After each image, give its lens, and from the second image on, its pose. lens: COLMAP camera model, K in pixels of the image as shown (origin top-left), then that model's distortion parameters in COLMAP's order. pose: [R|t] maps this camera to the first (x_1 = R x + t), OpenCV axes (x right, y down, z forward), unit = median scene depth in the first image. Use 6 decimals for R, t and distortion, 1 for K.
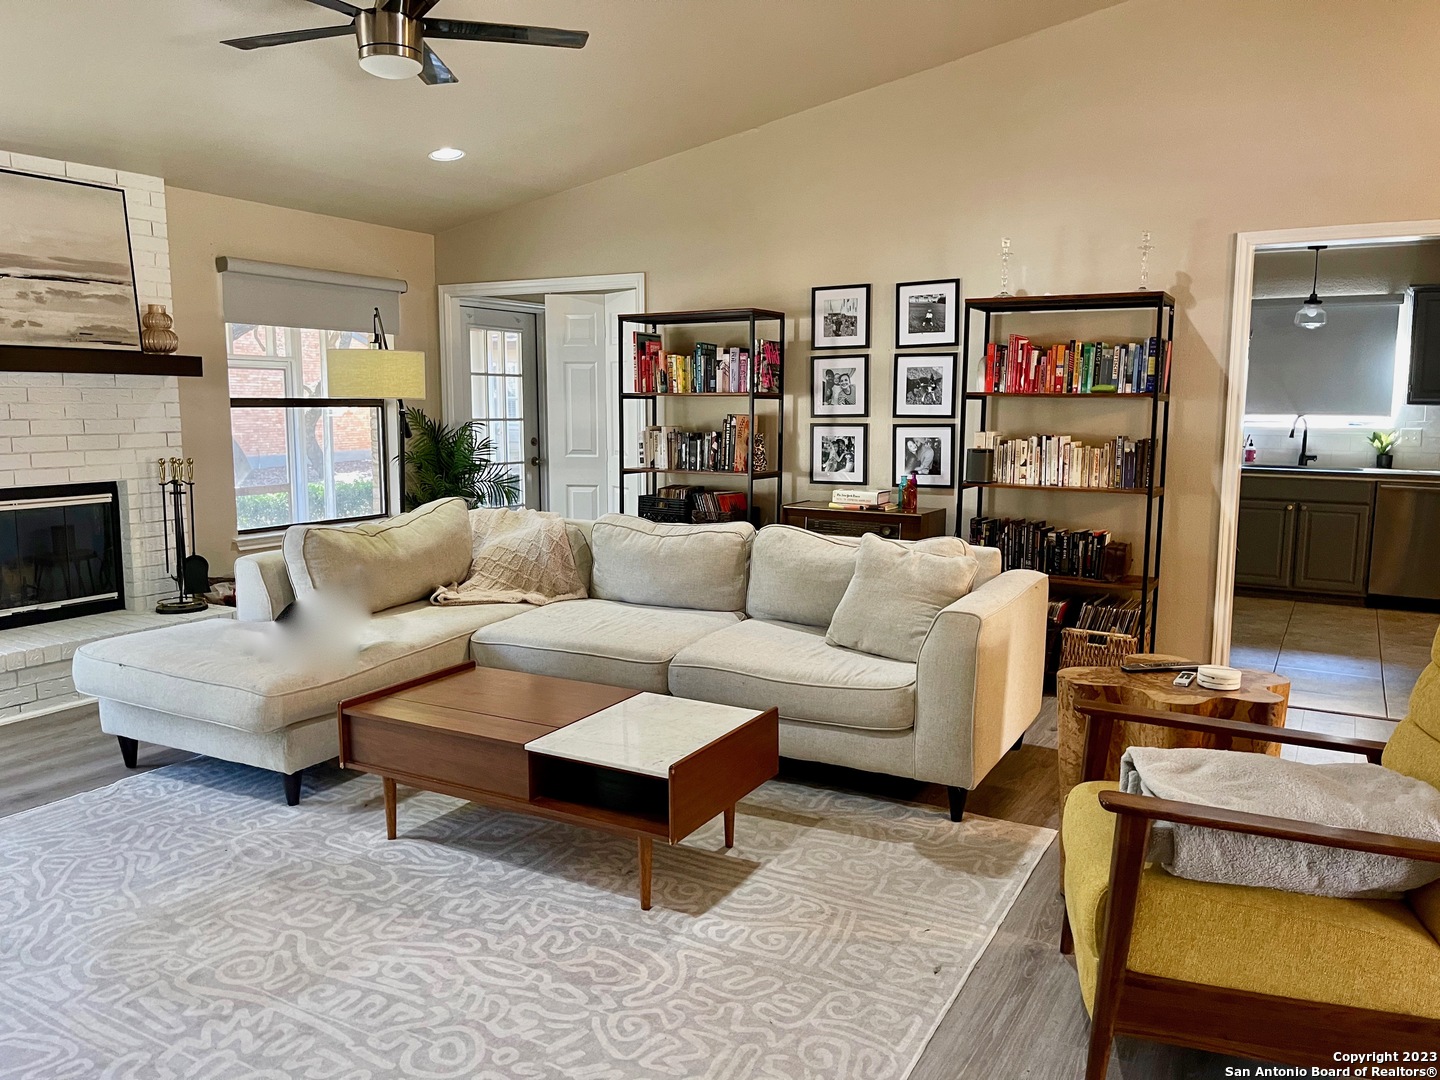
lens RADIAL K [[1083.0, 0, 731.0], [0, 1083.0, 546.1], [0, 0, 1]] dist [0.043825, -0.042110]
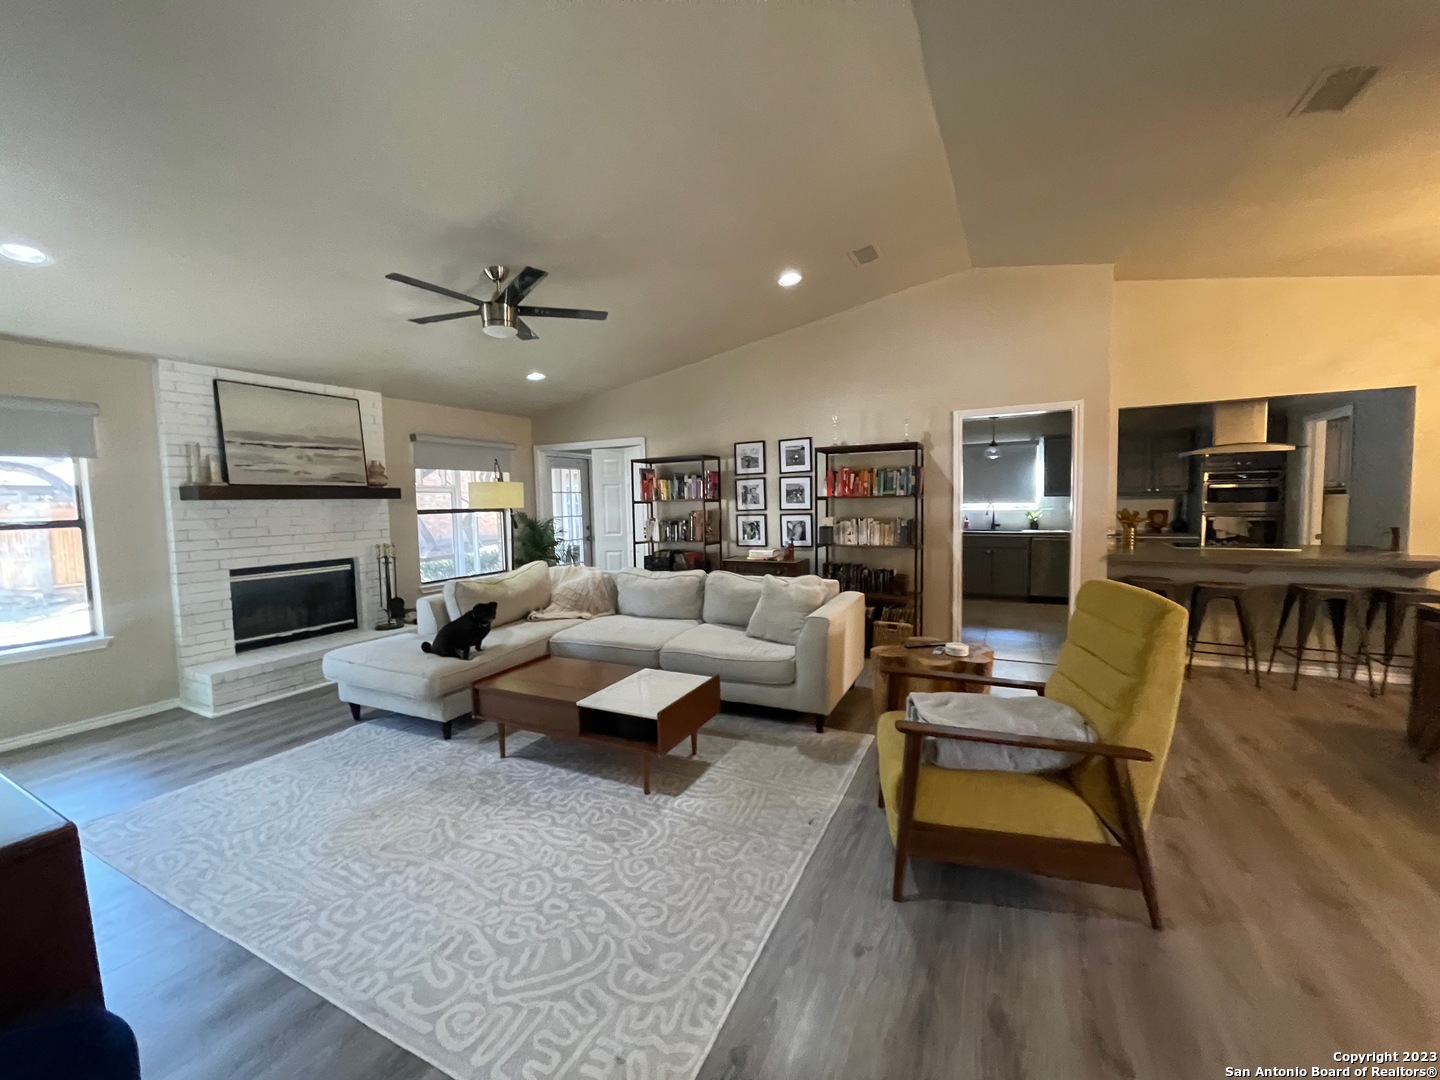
lens RADIAL K [[577.8, 0, 726.7], [0, 577.8, 543.8], [0, 0, 1]] dist [-0.003845, -0.000601]
pose [[0.998403, -0.028923, 0.048519, 0.010744], [0.031737, 0.997797, -0.058260, -0.007857], [-0.046727, 0.059707, 0.997122, 0.021676]]
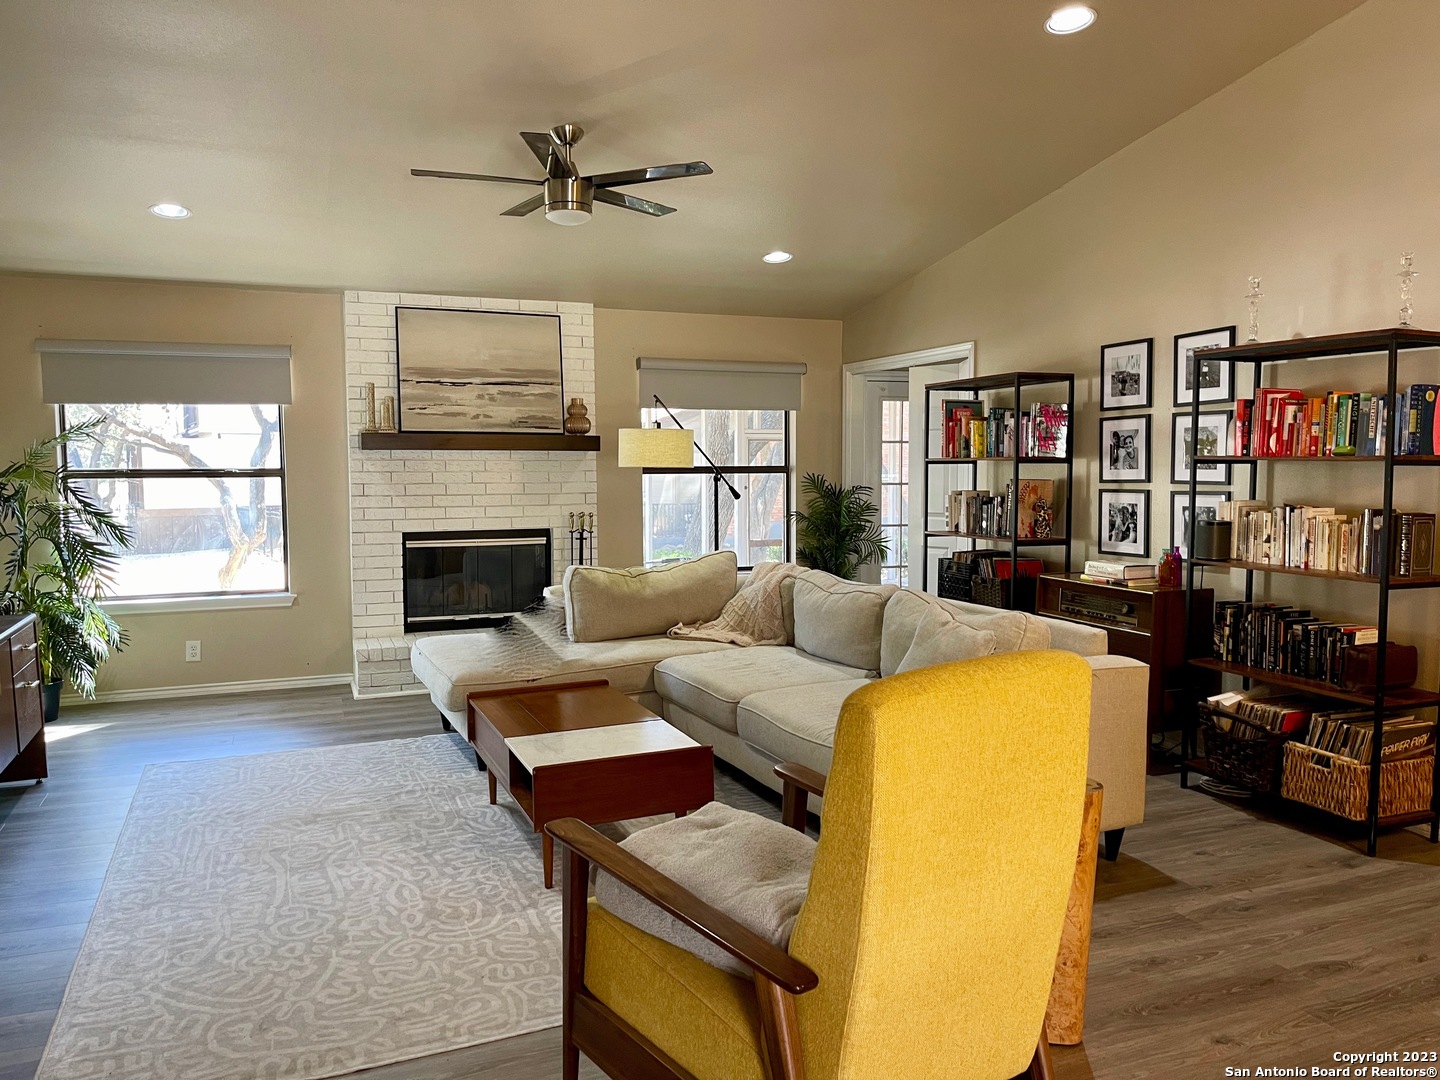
lens RADIAL K [[1083.0, 0, 712.3], [0, 1083.0, 541.0], [0, 0, 1]] dist [0.043825, -0.042110]
pose [[0.787322, 0.038002, -0.615370, 0.492333], [-0.075701, 0.996505, -0.035315, -0.013664], [0.611877, 0.074388, 0.787447, 0.080266]]
